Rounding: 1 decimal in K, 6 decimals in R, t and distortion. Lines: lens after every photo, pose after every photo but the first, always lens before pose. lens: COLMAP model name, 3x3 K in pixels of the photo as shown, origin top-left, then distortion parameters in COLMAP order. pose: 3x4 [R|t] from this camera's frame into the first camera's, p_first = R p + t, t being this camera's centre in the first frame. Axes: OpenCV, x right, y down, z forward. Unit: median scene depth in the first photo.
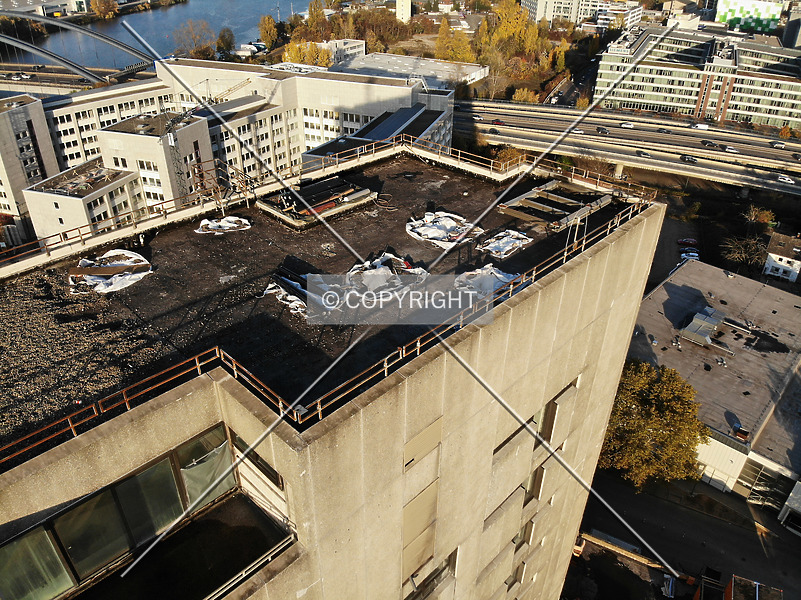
lens RADIAL K [[595.8, 0, 400.5], [0, 595.8, 300.0], [0, 0, 1]] dist [0.056774, -0.152941]
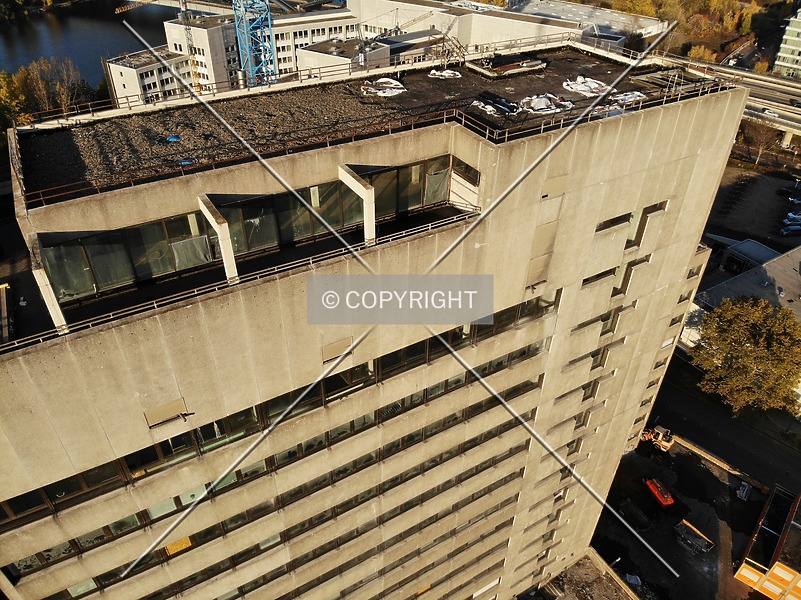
lens RADIAL K [[595.8, 0, 400.5], [0, 595.8, 300.0], [0, 0, 1]] dist [0.056774, -0.152941]
pose [[0.965612, 0.155361, -0.208460, 0.009790], [-0.139563, 0.986245, 0.088559, 0.268772], [0.219351, -0.056420, 0.974013, -0.472747]]
